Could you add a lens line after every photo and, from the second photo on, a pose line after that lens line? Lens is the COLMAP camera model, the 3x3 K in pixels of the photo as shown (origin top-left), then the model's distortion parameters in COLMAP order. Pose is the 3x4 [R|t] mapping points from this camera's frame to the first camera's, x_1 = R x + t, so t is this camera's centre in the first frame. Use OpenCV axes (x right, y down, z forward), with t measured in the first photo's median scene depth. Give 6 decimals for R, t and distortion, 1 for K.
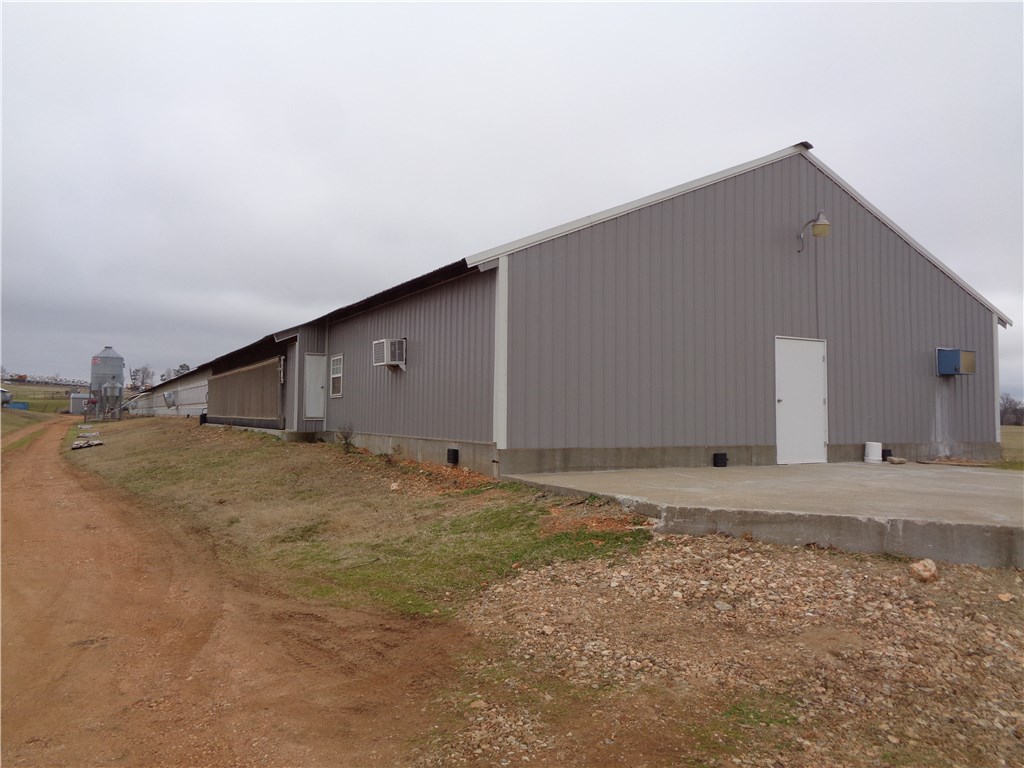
lens RADIAL K [[760.6, 0, 513.3], [0, 760.6, 381.5], [0, 0, 1]] dist [-0.008162, 0.009804]
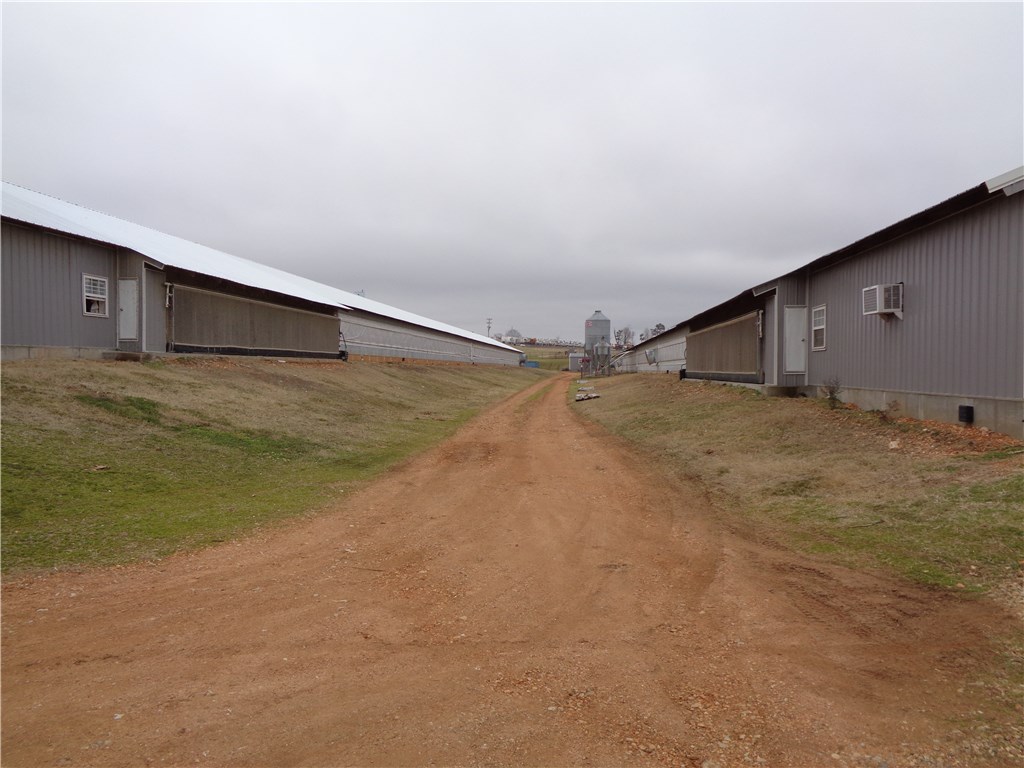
lens RADIAL K [[760.6, 0, 519.8], [0, 760.6, 379.3], [0, 0, 1]] dist [-0.008162, 0.009804]
pose [[0.830199, -0.000802, -0.557466, -0.020494], [0.031573, 0.998461, 0.045583, 0.002735], [0.556572, -0.055444, 0.828947, -0.006593]]
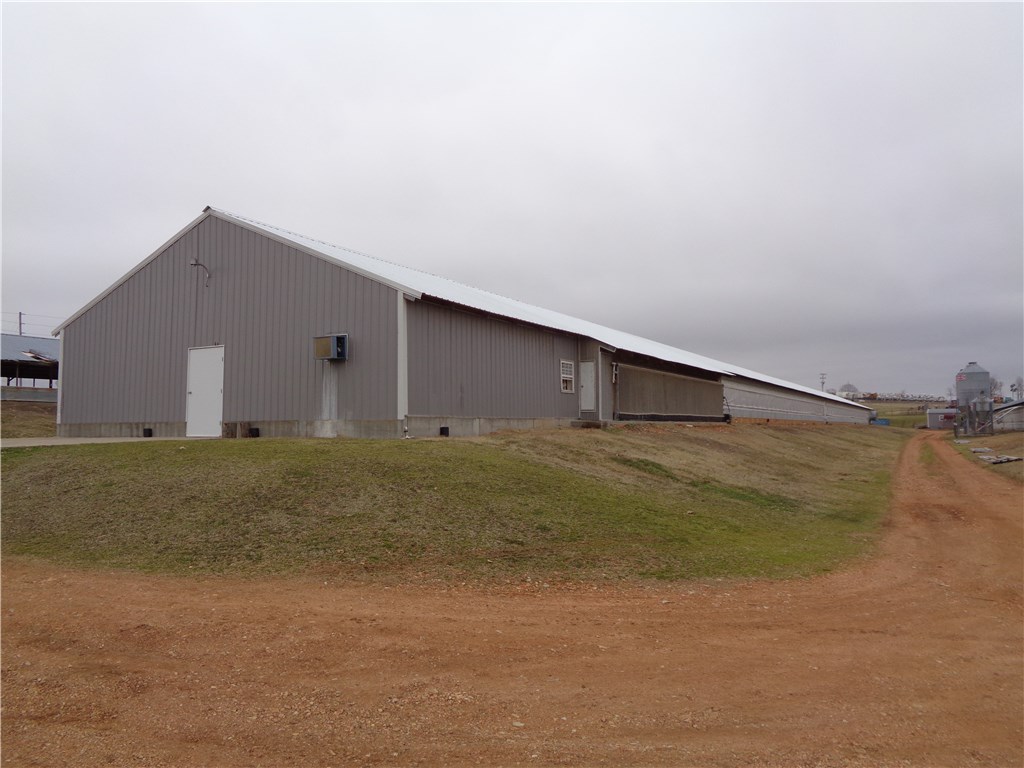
lens RADIAL K [[760.6, 0, 506.6], [0, 760.6, 385.5], [0, 0, 1]] dist [-0.008162, 0.009804]
pose [[0.527880, -0.062454, -0.847019, -0.045441], [0.051507, 0.997811, -0.041472, -0.033786], [0.847756, -0.021735, 0.529942, -0.417552]]
